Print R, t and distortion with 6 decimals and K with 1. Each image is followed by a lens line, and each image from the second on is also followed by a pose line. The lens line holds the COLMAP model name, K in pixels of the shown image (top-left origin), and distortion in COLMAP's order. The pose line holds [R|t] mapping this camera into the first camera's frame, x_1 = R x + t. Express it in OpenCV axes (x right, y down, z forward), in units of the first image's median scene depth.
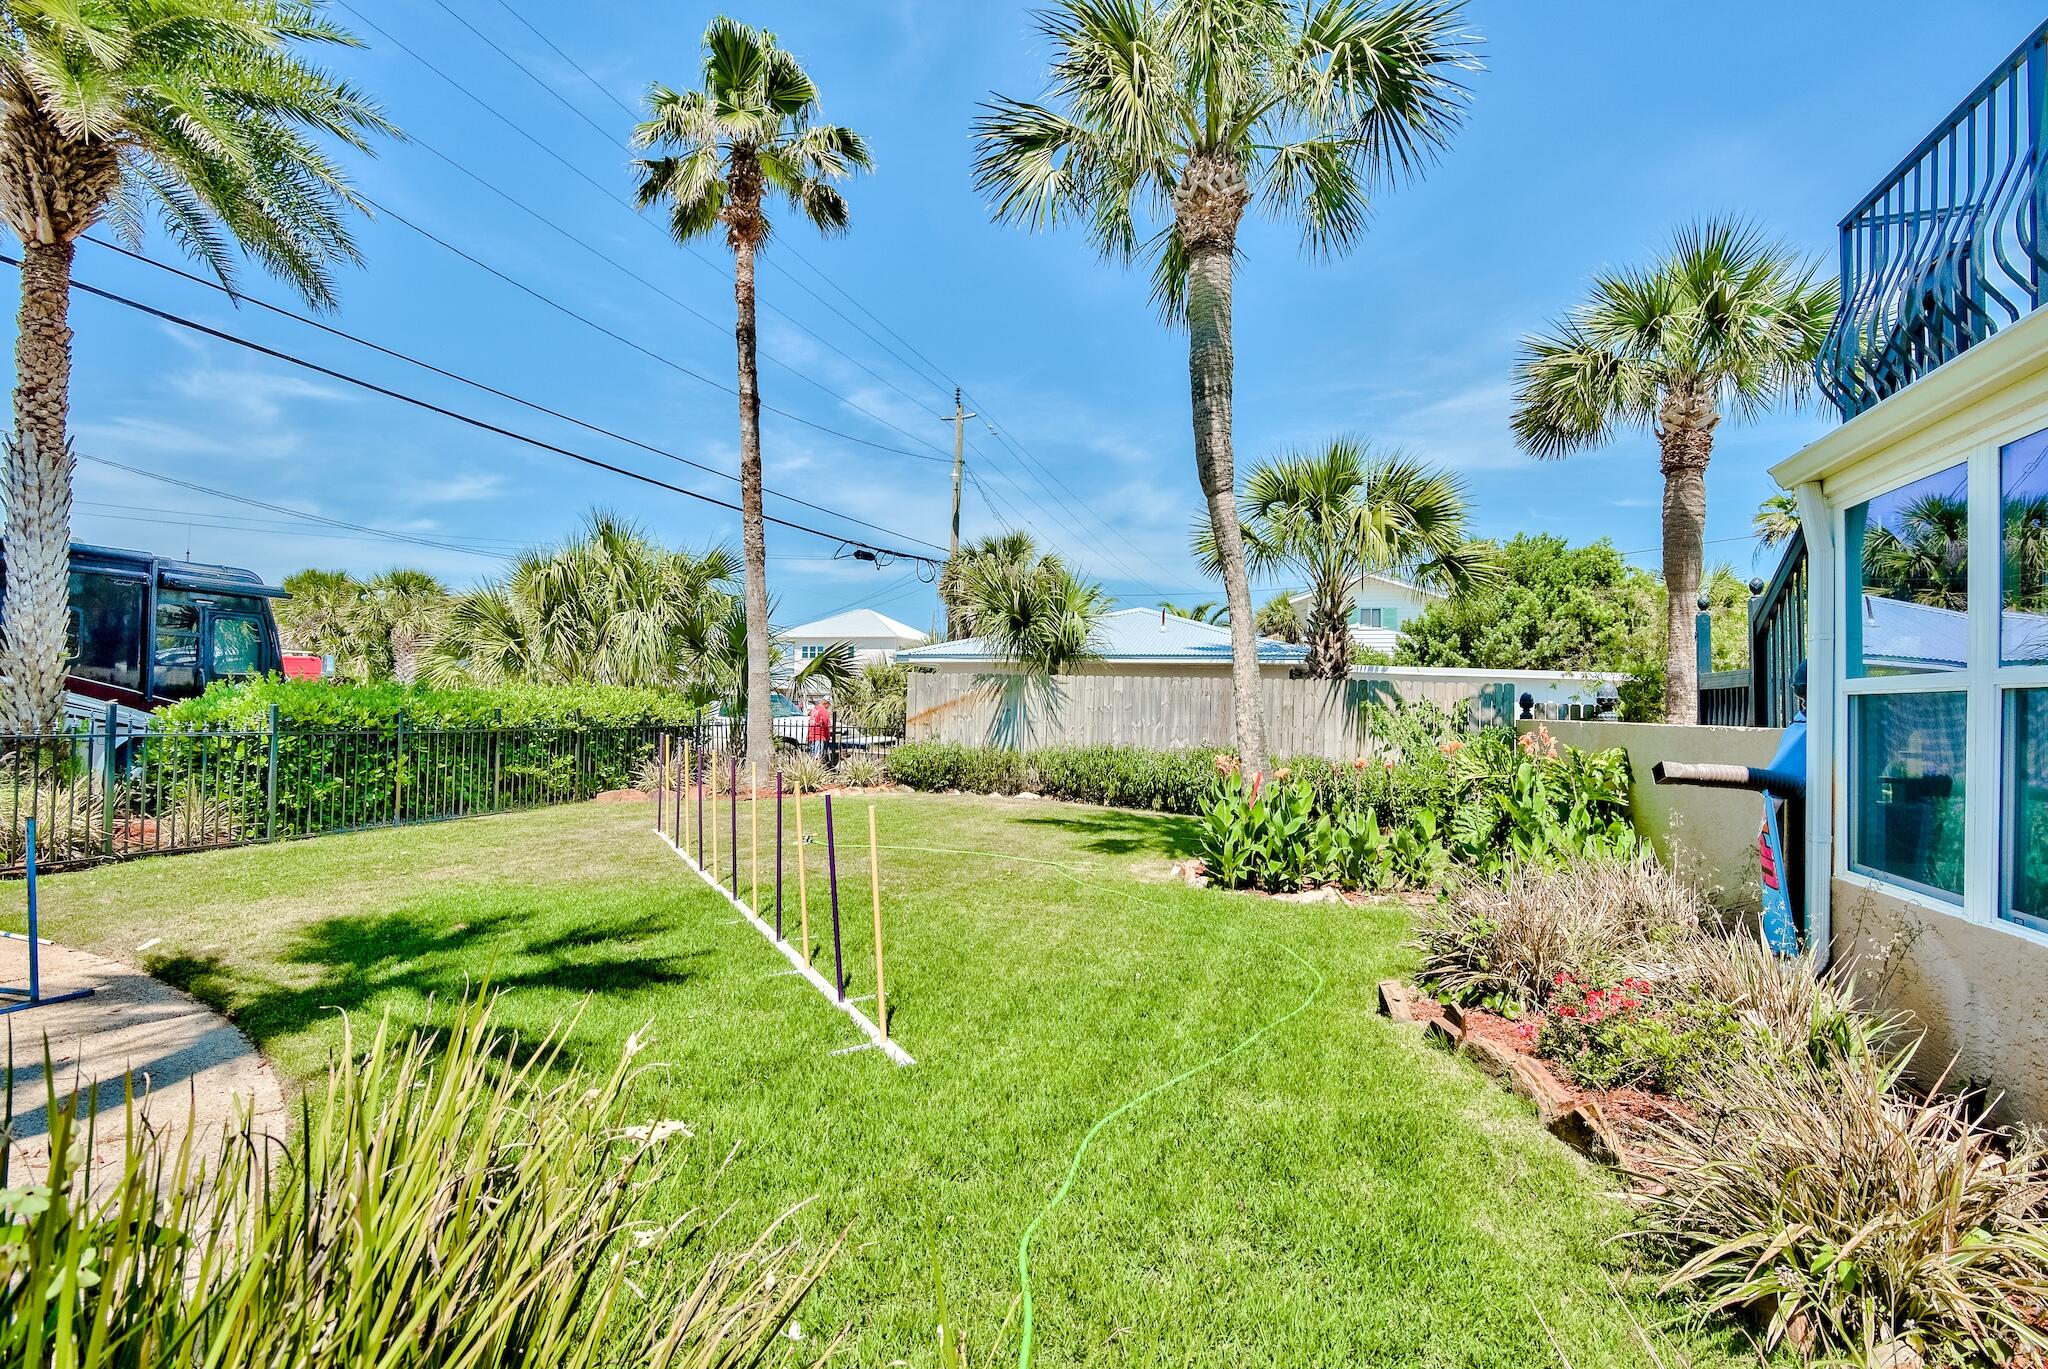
lens RADIAL K [[987.0, 0, 1030.1], [0, 987.0, 688.2], [0, 0, 1]] dist [-0.003230, -0.000401]
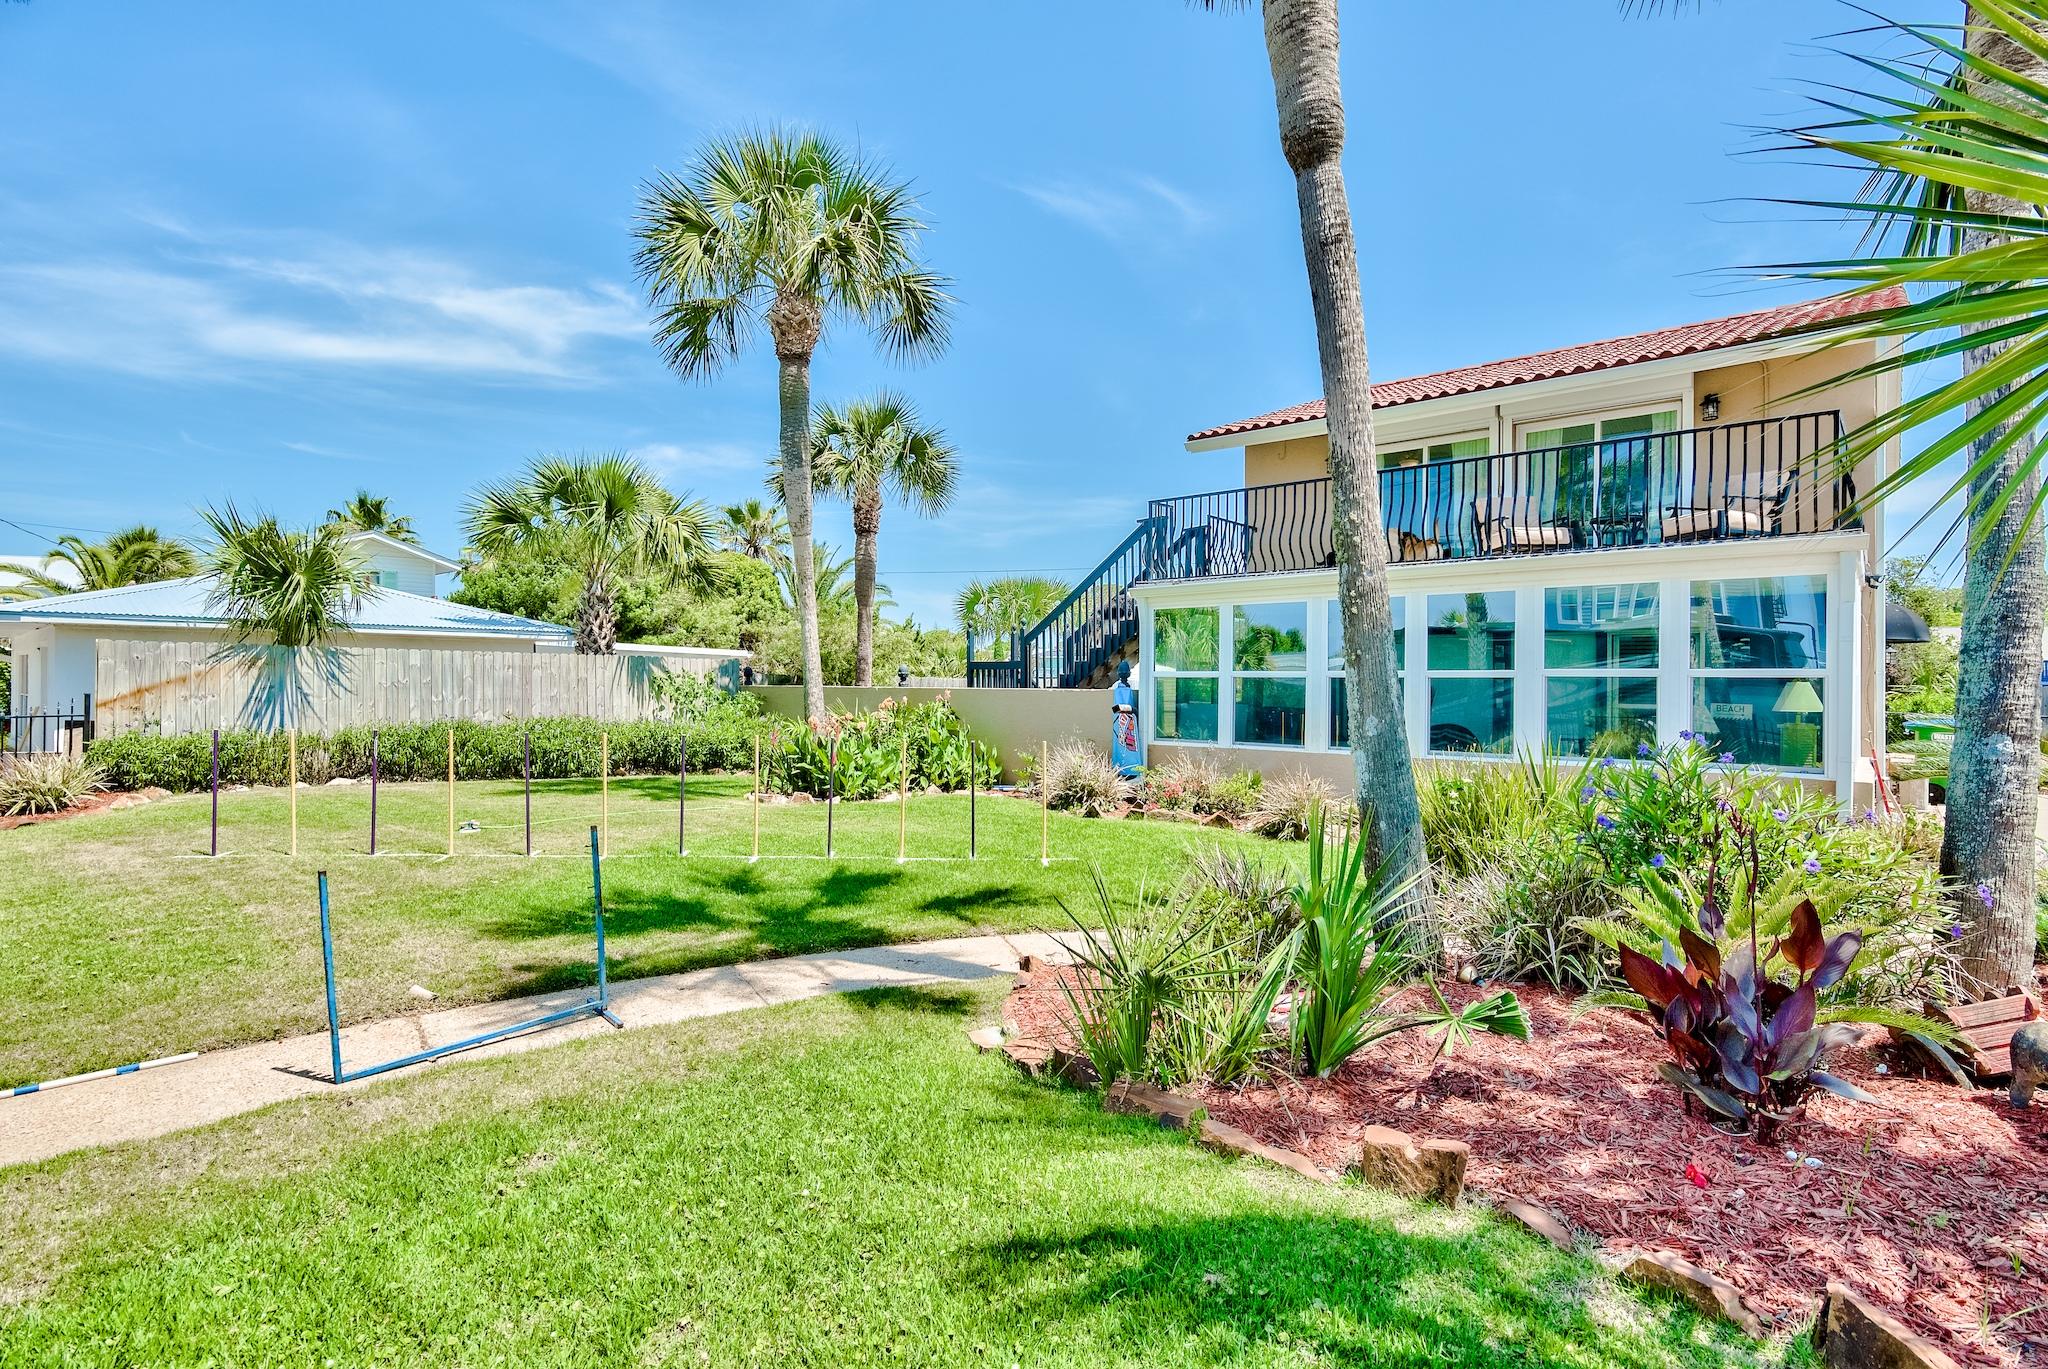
lens RADIAL K [[987.0, 0, 1030.1], [0, 987.0, 688.2], [0, 0, 1]] dist [-0.003230, -0.000401]
pose [[0.386751, -0.024659, 0.921854, -0.613736], [-0.015532, 0.999326, 0.033247, -0.016597], [-0.922053, -0.027176, 0.386108, 0.078818]]
